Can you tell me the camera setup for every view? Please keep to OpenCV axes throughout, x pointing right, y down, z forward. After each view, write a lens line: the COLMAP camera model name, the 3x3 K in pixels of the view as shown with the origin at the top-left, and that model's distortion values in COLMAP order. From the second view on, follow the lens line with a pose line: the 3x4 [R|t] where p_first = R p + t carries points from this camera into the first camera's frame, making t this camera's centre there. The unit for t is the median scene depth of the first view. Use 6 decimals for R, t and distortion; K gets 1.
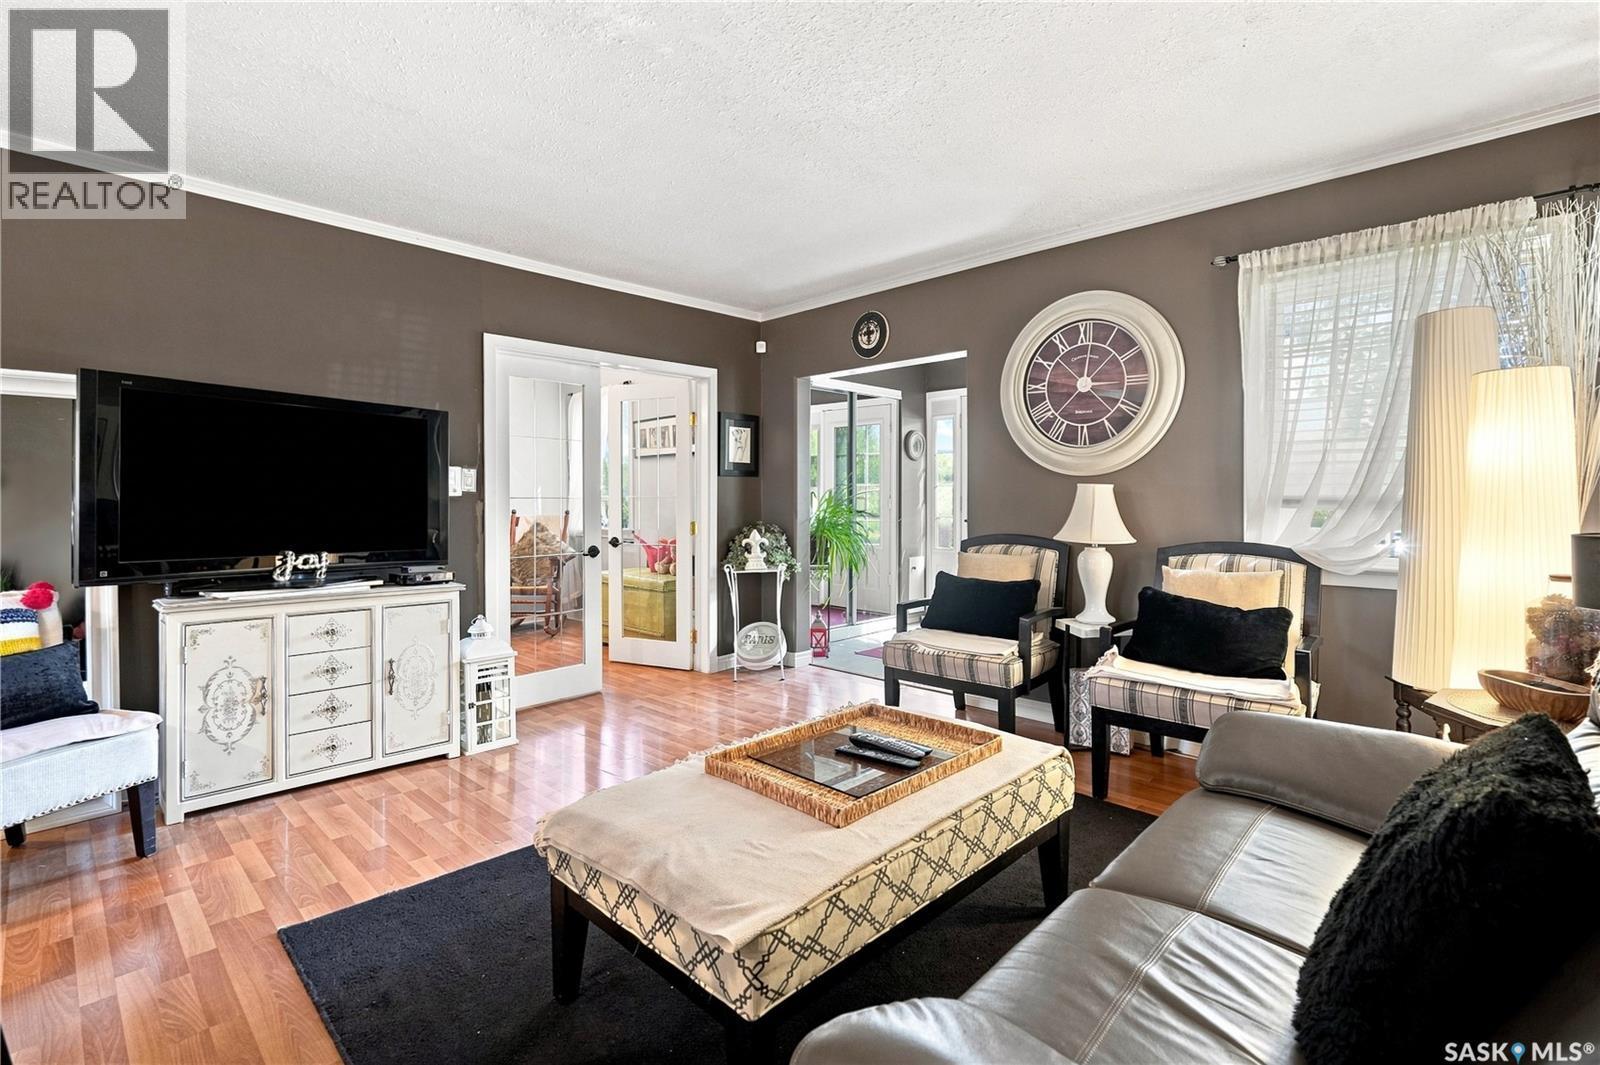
lens RADIAL K [[732.9, 0, 801.0], [0, 732.9, 510.3], [0, 0, 1]] dist [-0.001918, 0.000093]
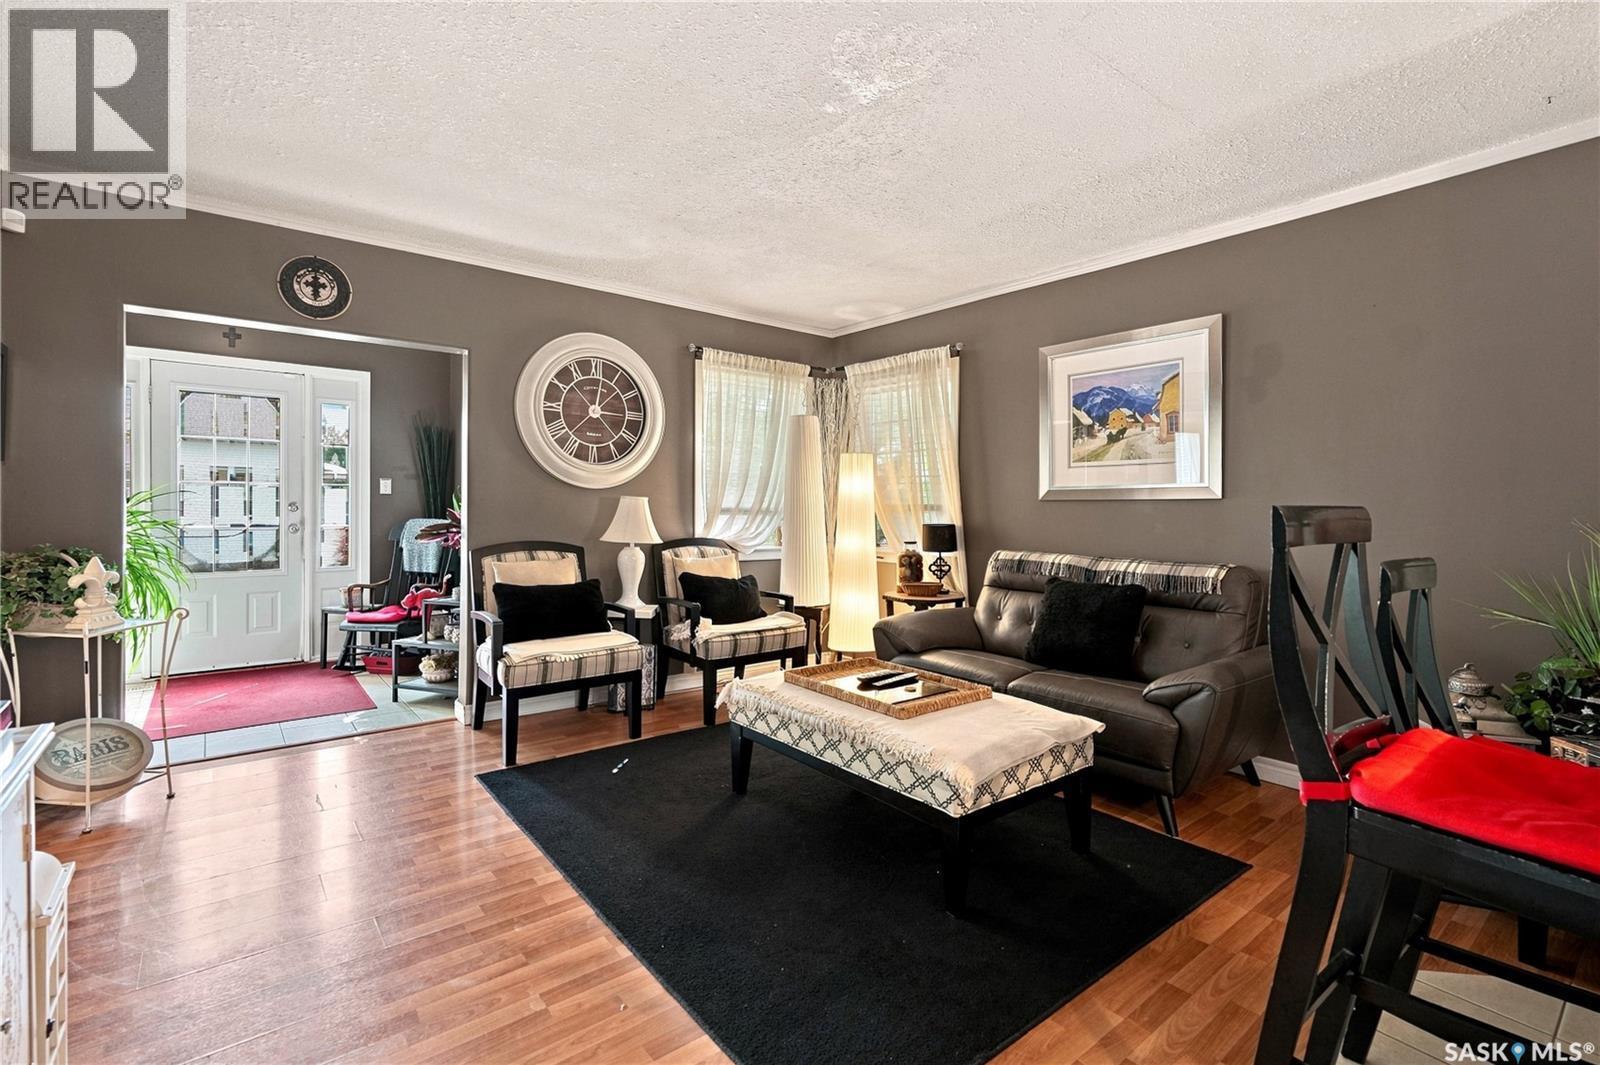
lens RADIAL K [[732.9, 0, 801.0], [0, 732.9, 510.3], [0, 0, 1]] dist [-0.001918, 0.000093]
pose [[0.129910, -0.001042, 0.991525, -0.747461], [0.003427, 0.999994, 0.000602, -0.010919], [-0.991520, 0.003320, 0.129913, 0.515451]]
